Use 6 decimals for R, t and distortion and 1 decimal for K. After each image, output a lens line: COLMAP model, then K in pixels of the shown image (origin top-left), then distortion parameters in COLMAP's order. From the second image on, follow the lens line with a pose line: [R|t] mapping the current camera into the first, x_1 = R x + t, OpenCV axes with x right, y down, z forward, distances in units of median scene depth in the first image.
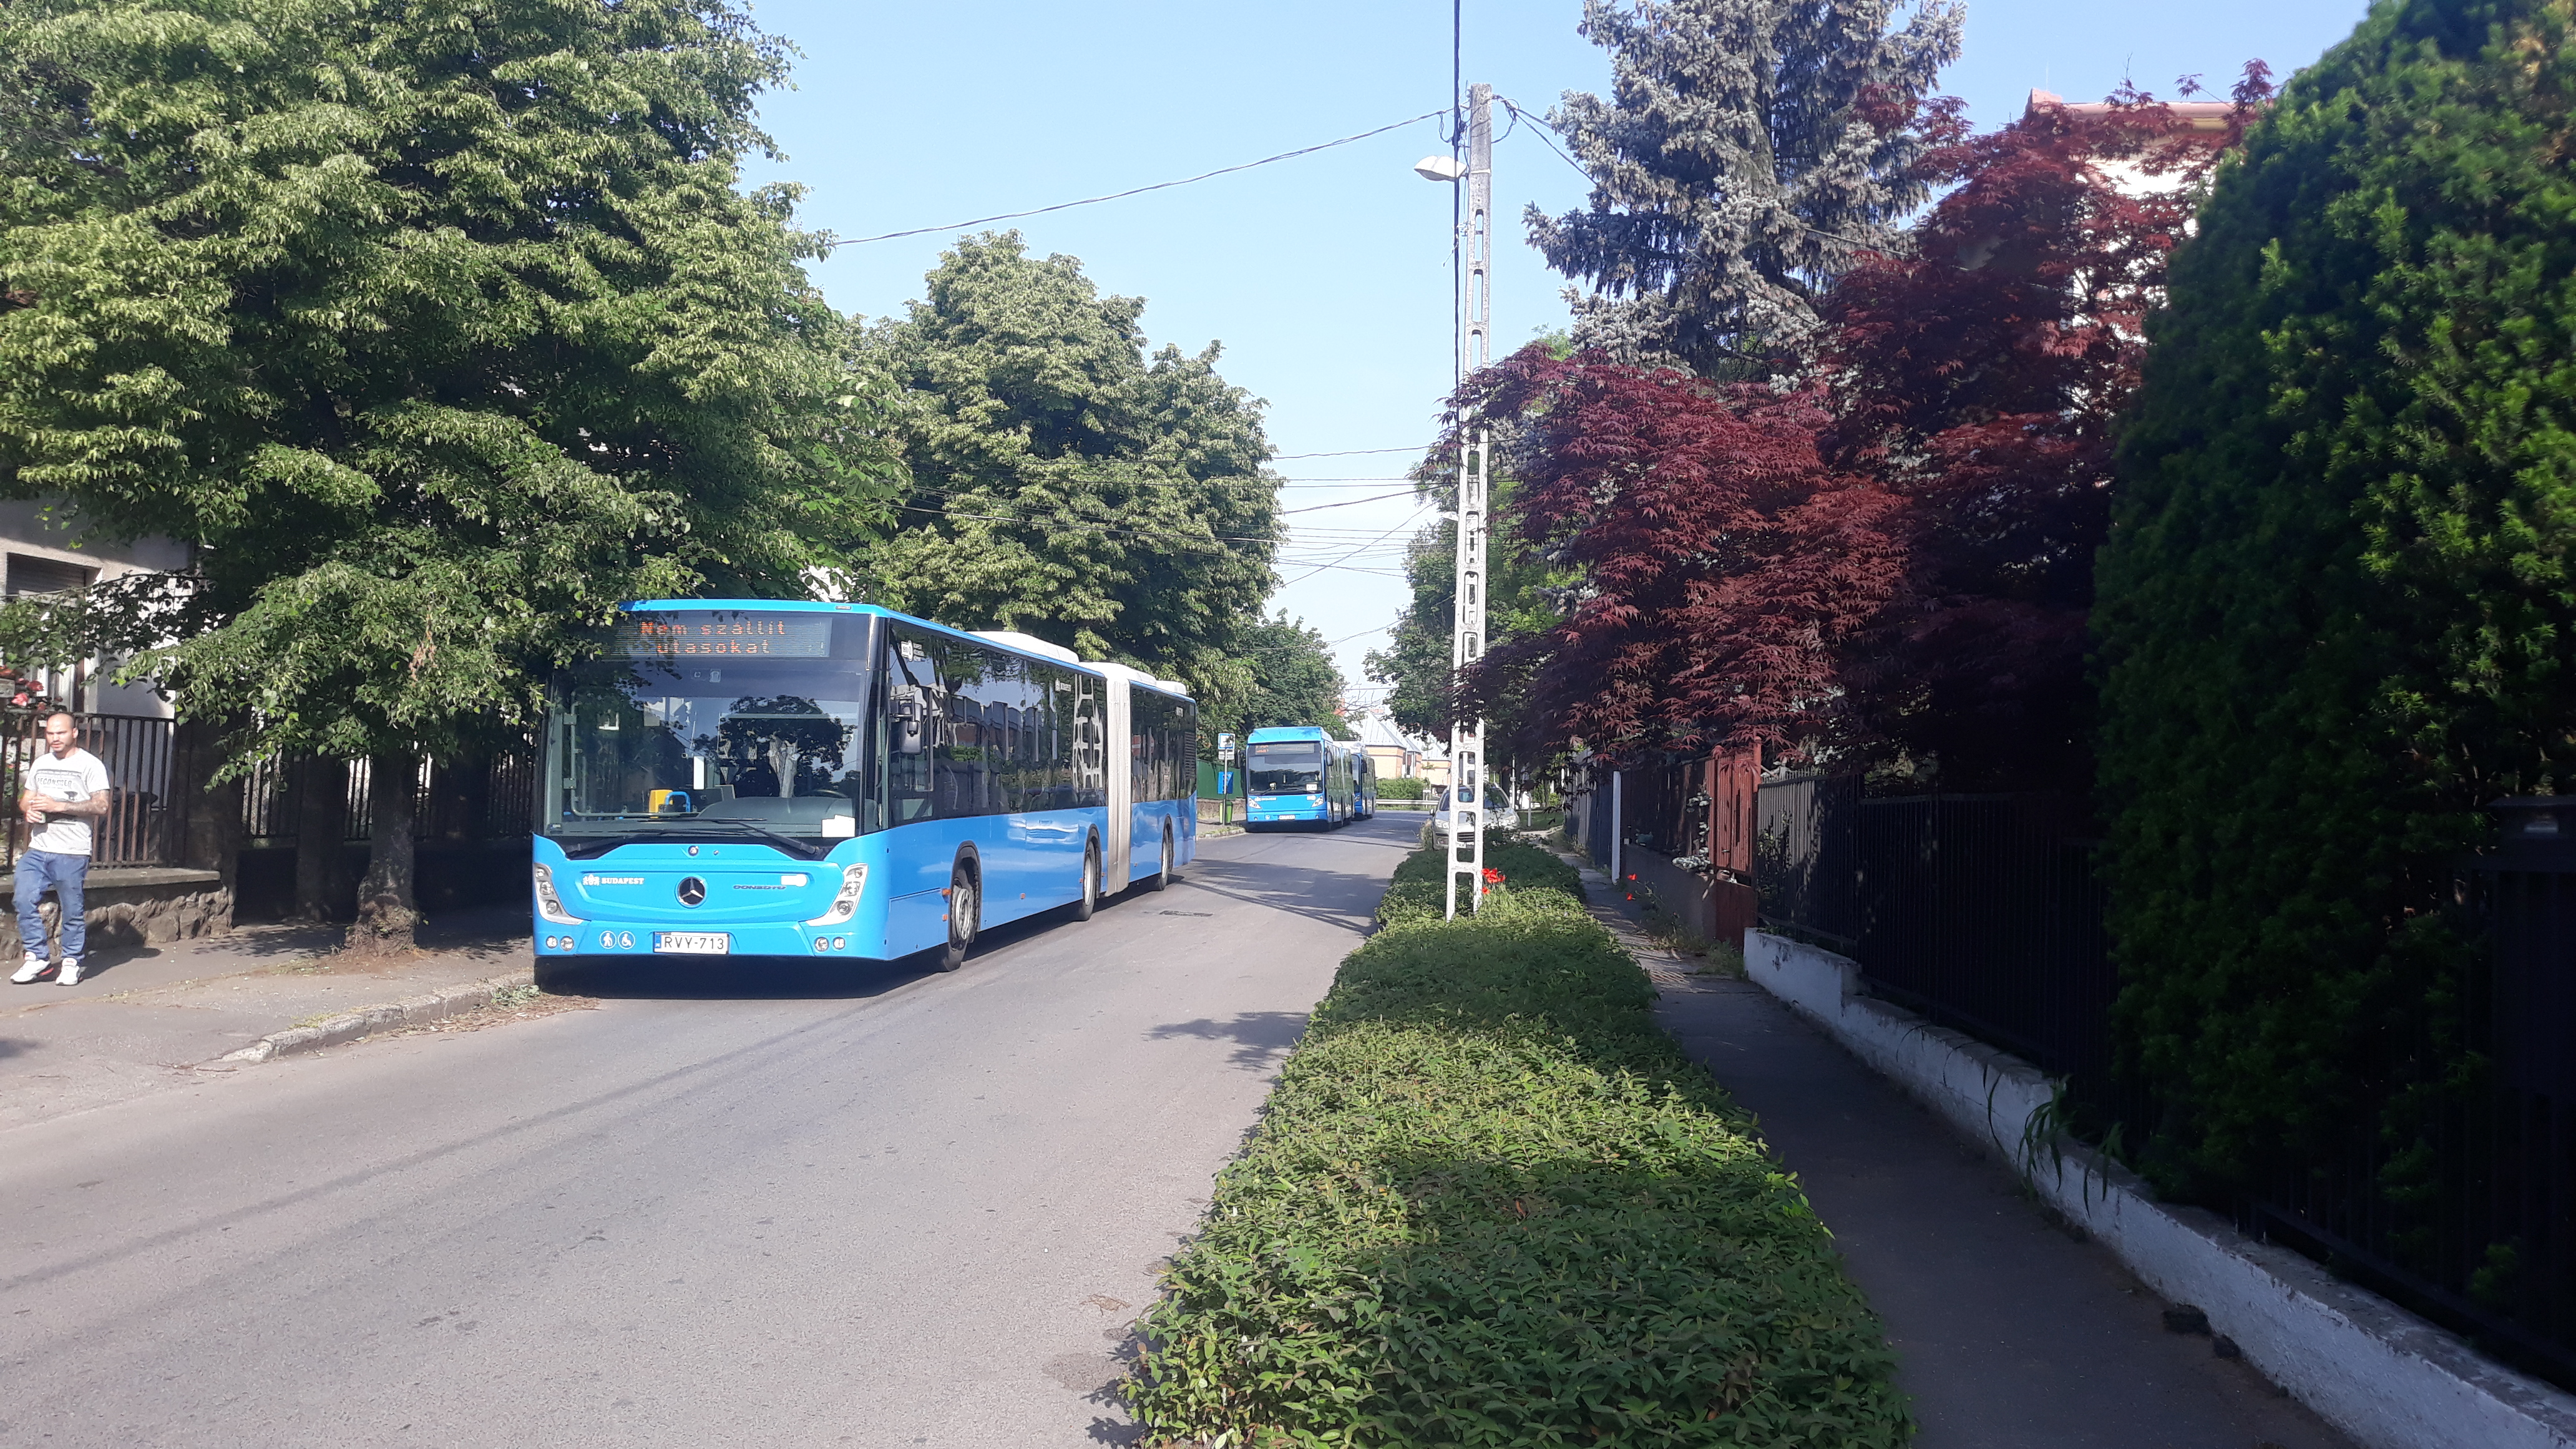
lens RADIAL K [[2106.8, 0, 1292.2], [0, 2106.8, 763.6], [0, 0, 1]] dist [0.109149, -0.234771]
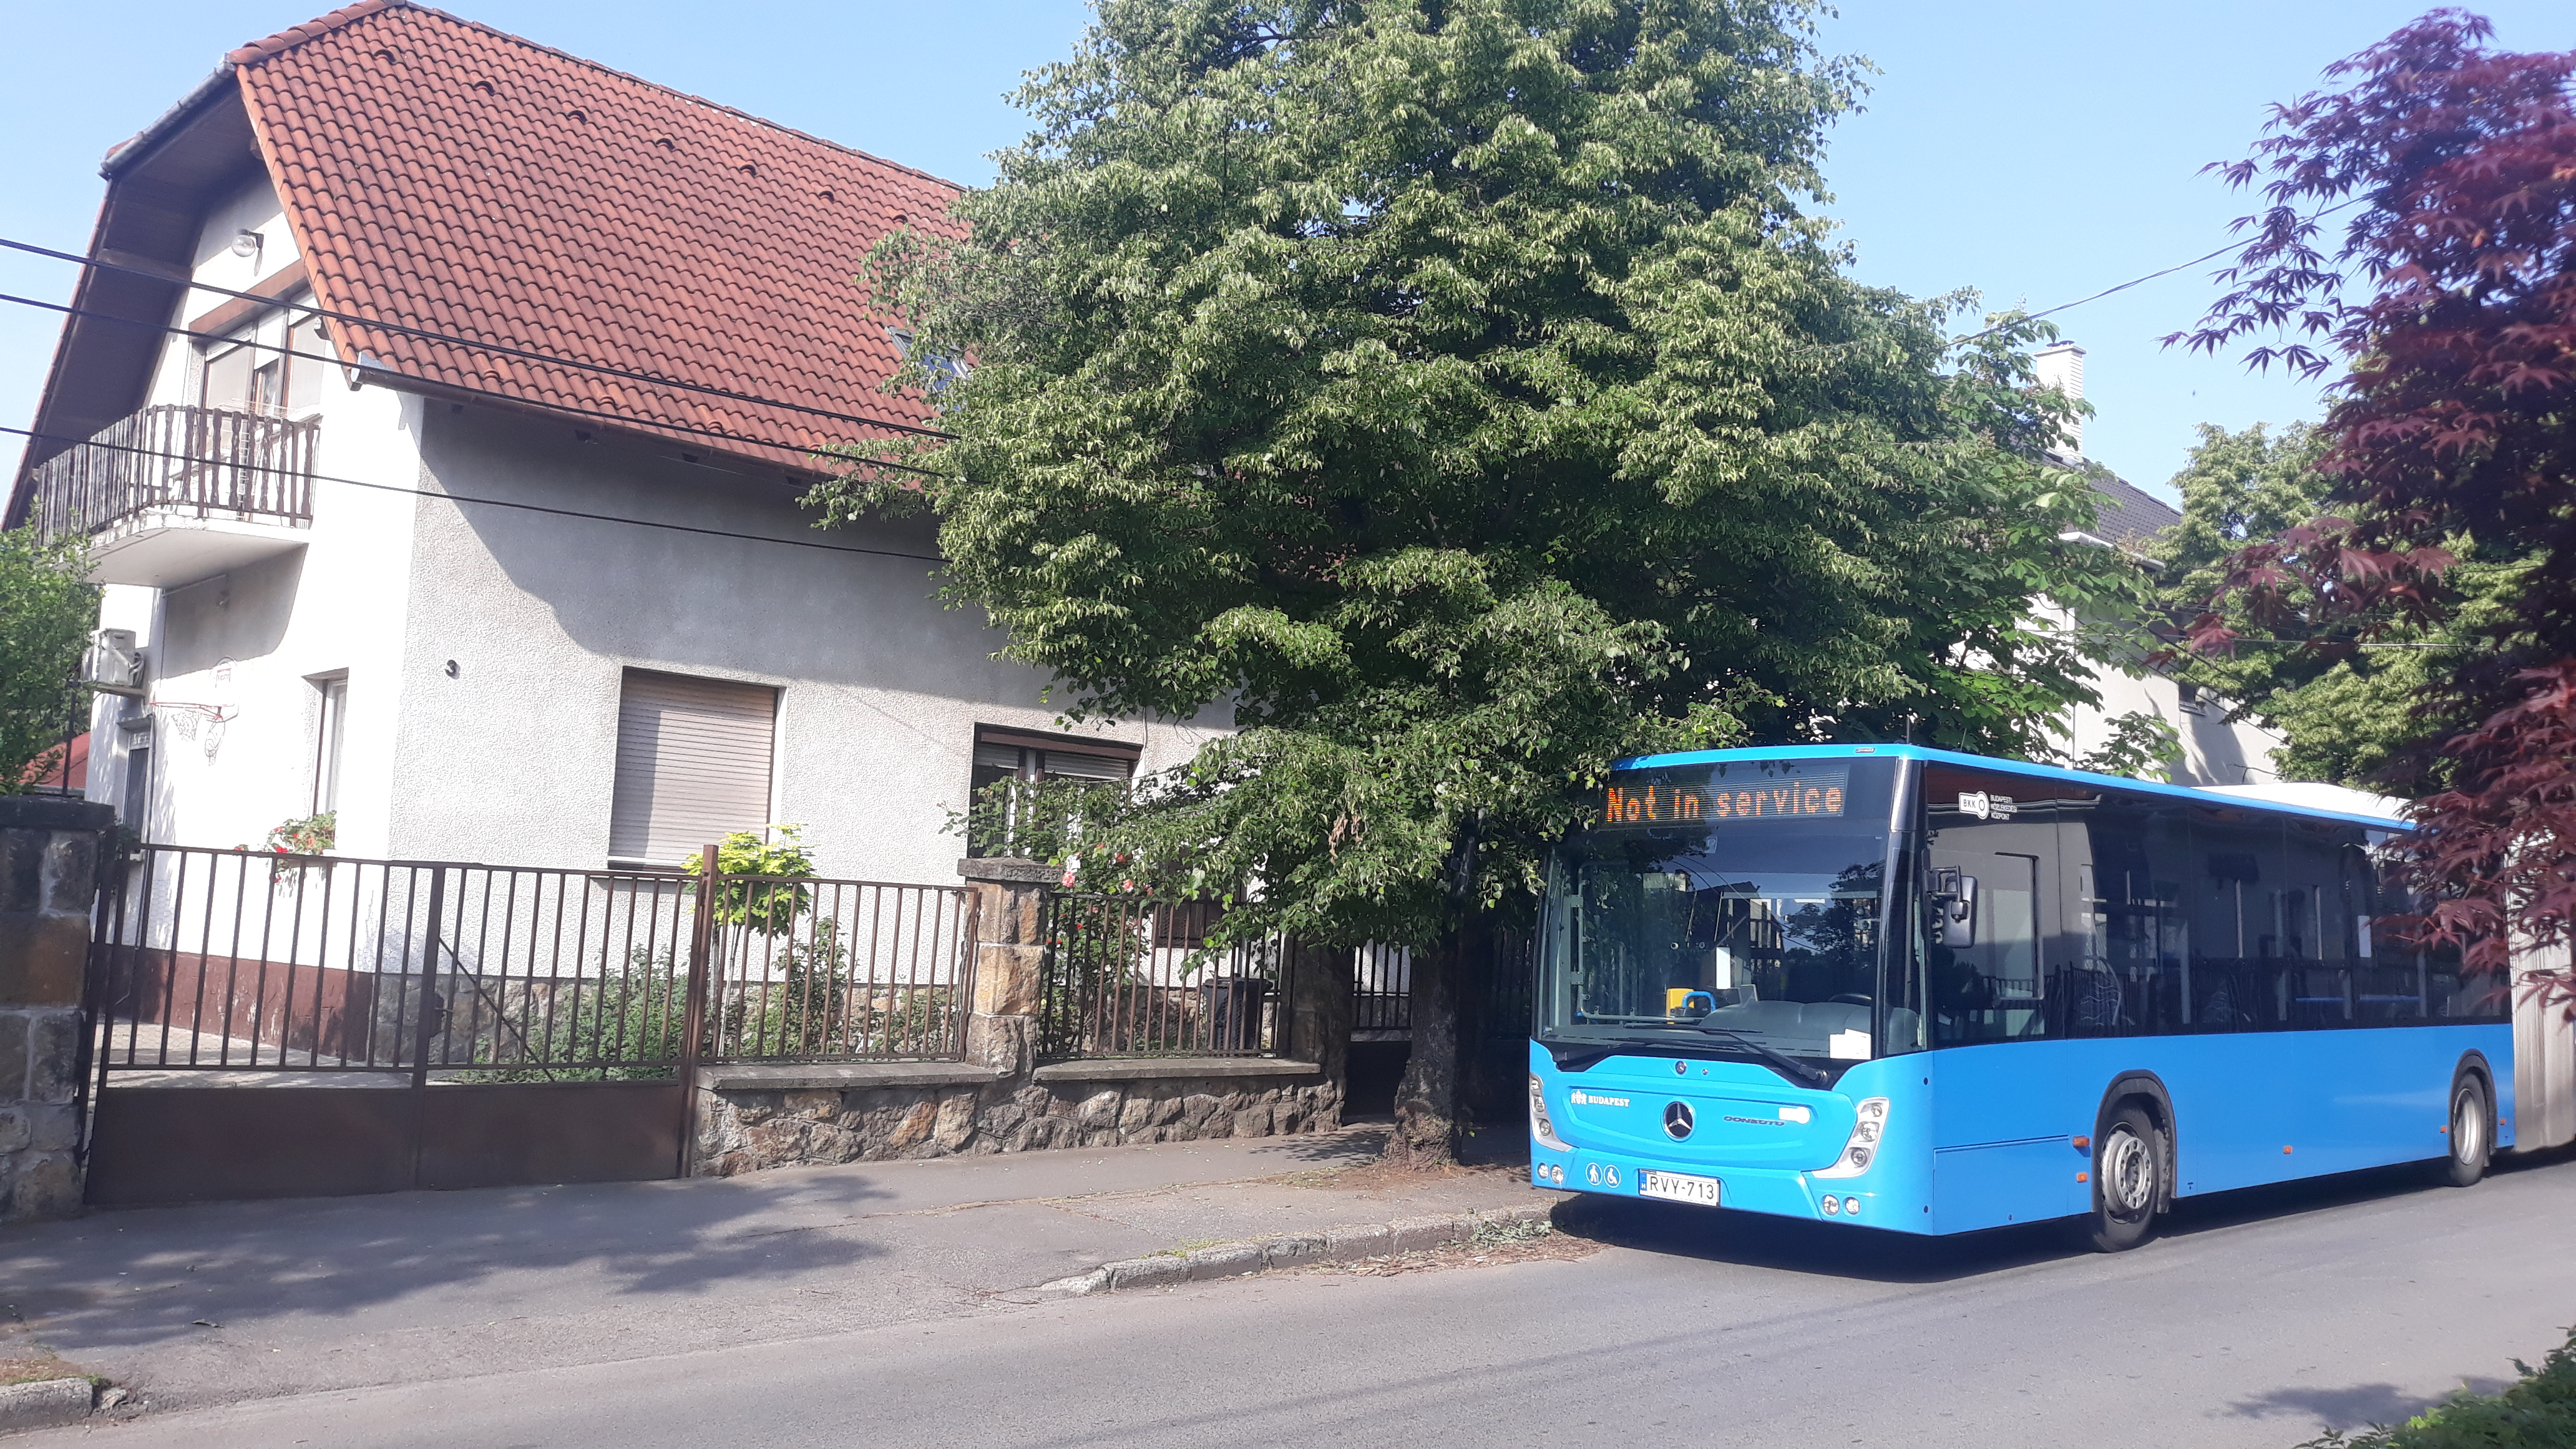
lens RADIAL K [[2106.8, 0, 1292.2], [0, 2106.8, 763.6], [0, 0, 1]] dist [0.109149, -0.234771]
pose [[0.755159, -0.049395, -0.653678, 0.127447], [-0.009339, 0.996245, -0.086070, -0.002457], [0.655475, 0.071101, 0.751863, 0.305677]]
